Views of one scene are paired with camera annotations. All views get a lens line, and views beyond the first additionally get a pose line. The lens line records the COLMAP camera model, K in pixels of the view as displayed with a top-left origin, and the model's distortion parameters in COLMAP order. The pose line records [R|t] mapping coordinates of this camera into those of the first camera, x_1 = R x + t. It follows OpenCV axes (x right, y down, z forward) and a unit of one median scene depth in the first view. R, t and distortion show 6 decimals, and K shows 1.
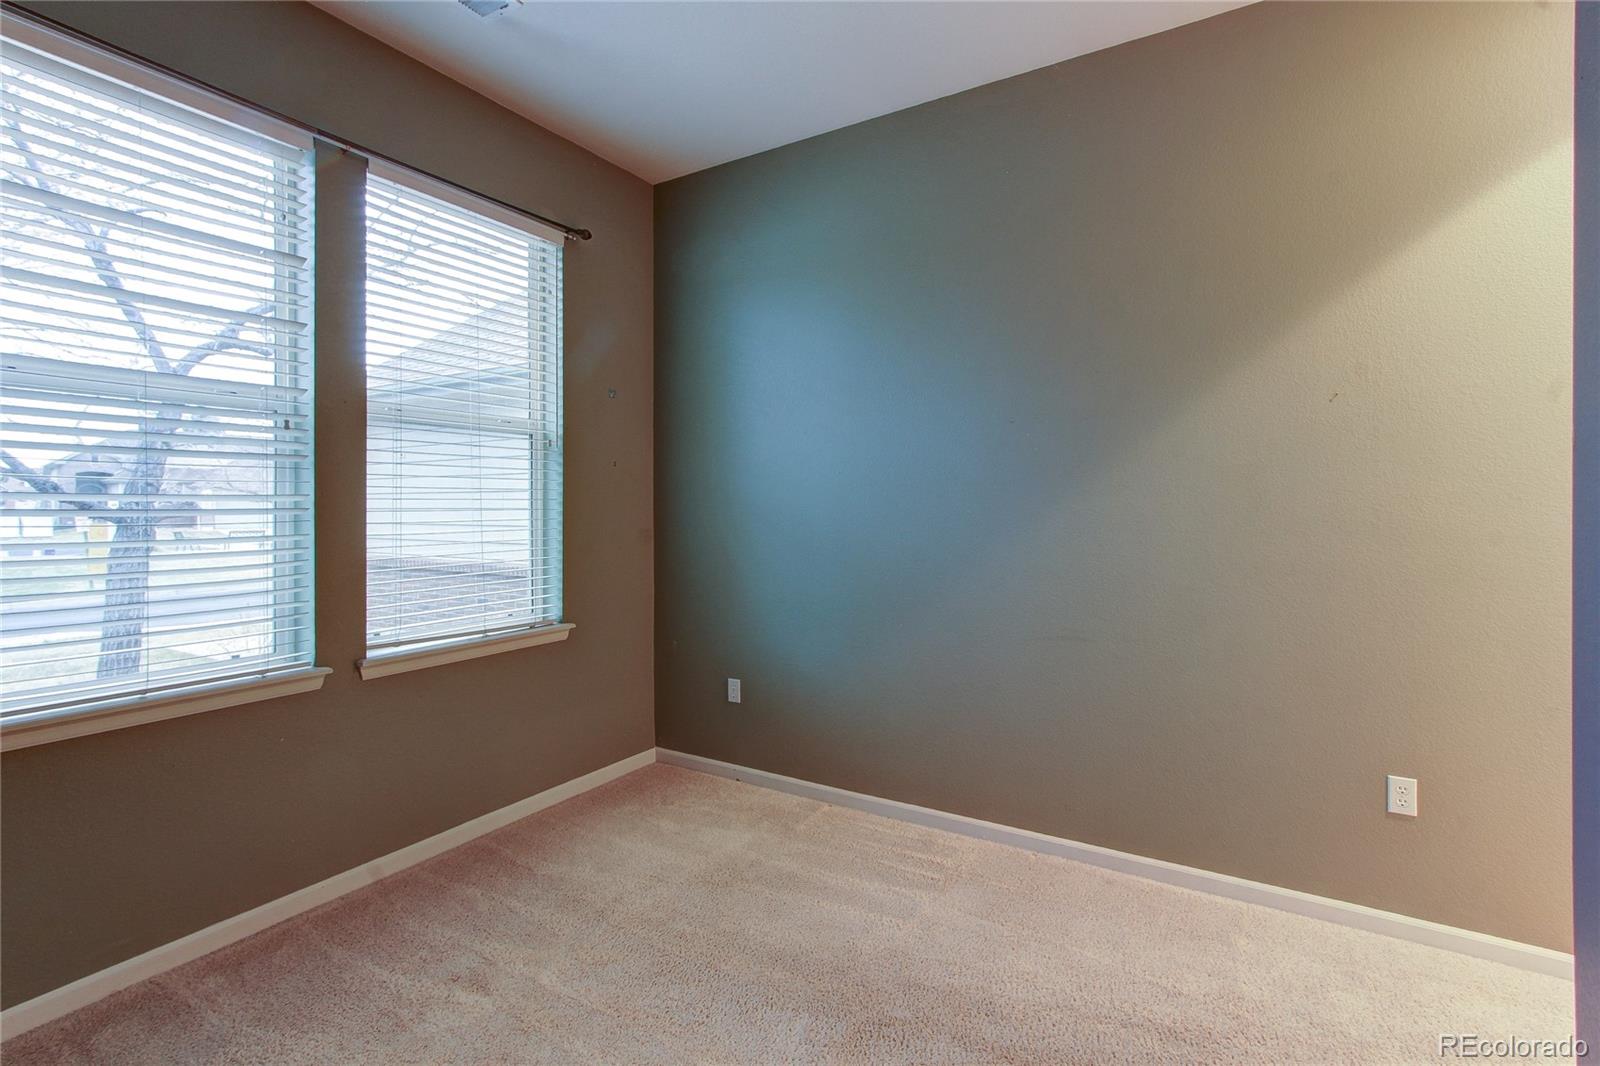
lens RADIAL K [[738.5, 0, 794.3], [0, 738.5, 511.3], [0, 0, 1]] dist [-0.000314, 0.003072]
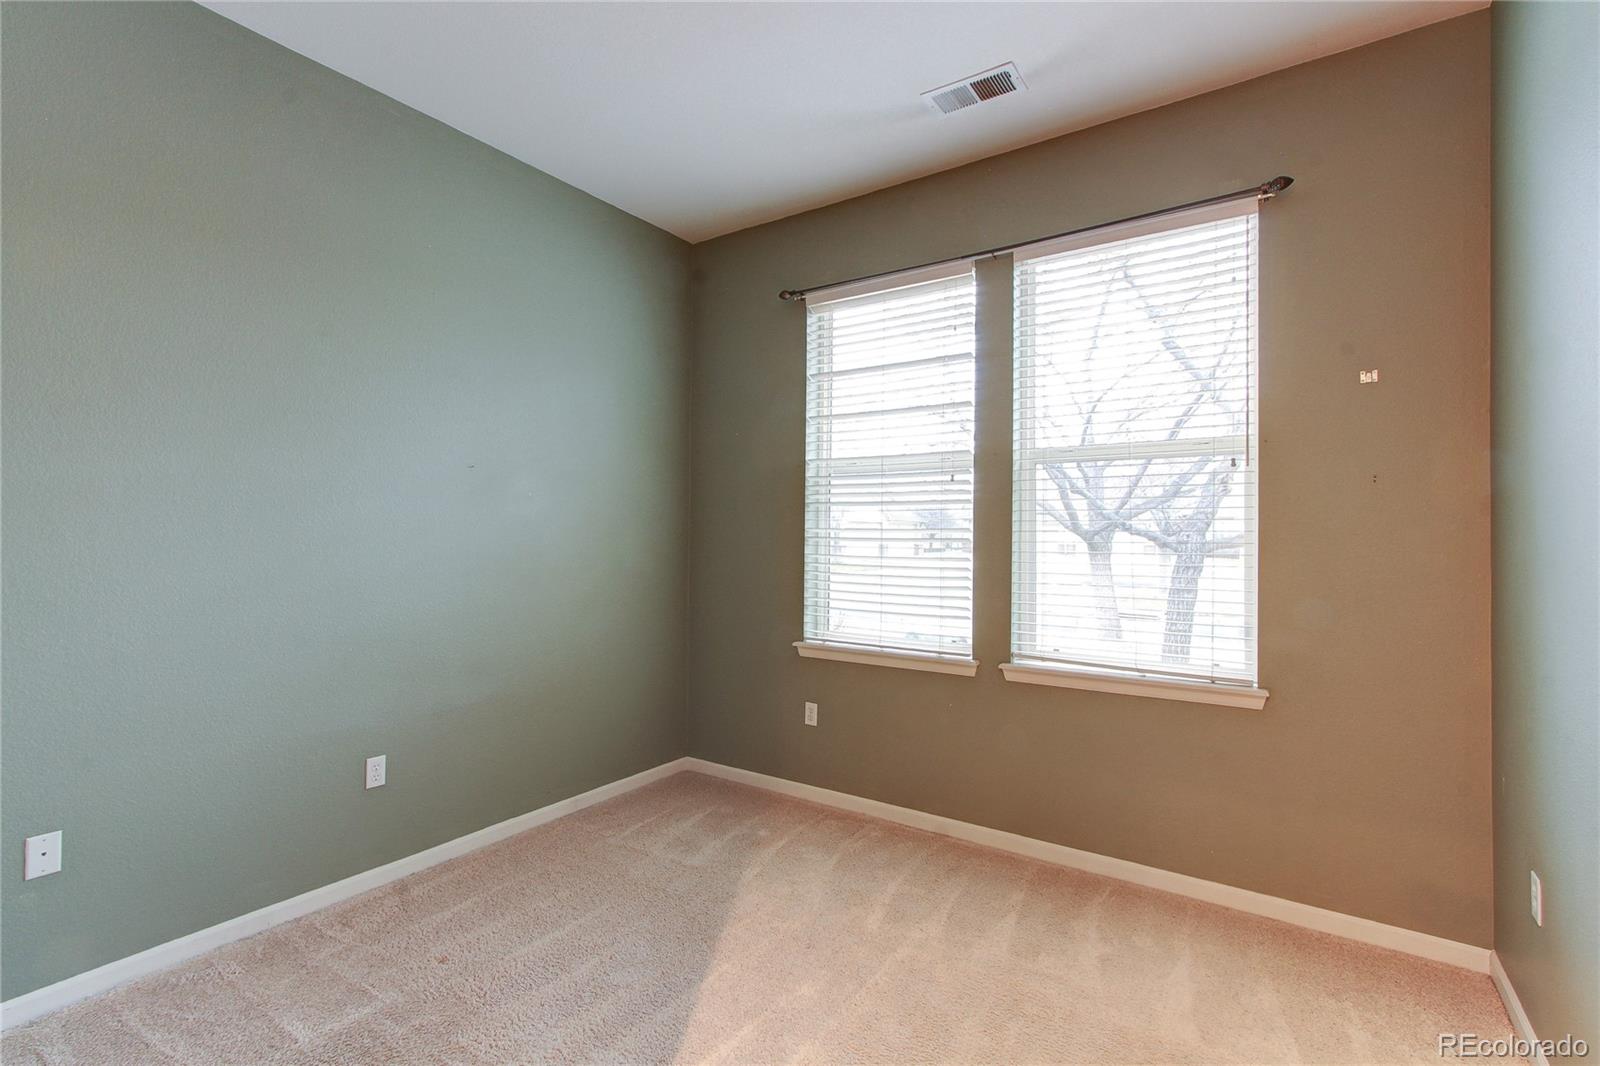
lens RADIAL K [[738.5, 0, 799.8], [0, 738.5, 530.7], [0, 0, 1]] dist [-0.000314, 0.003072]
pose [[-0.056997, -0.009344, -0.998331, 0.636382], [-0.013474, 0.999872, -0.008589, -0.003563], [0.998283, 0.012962, -0.057115, 0.700482]]
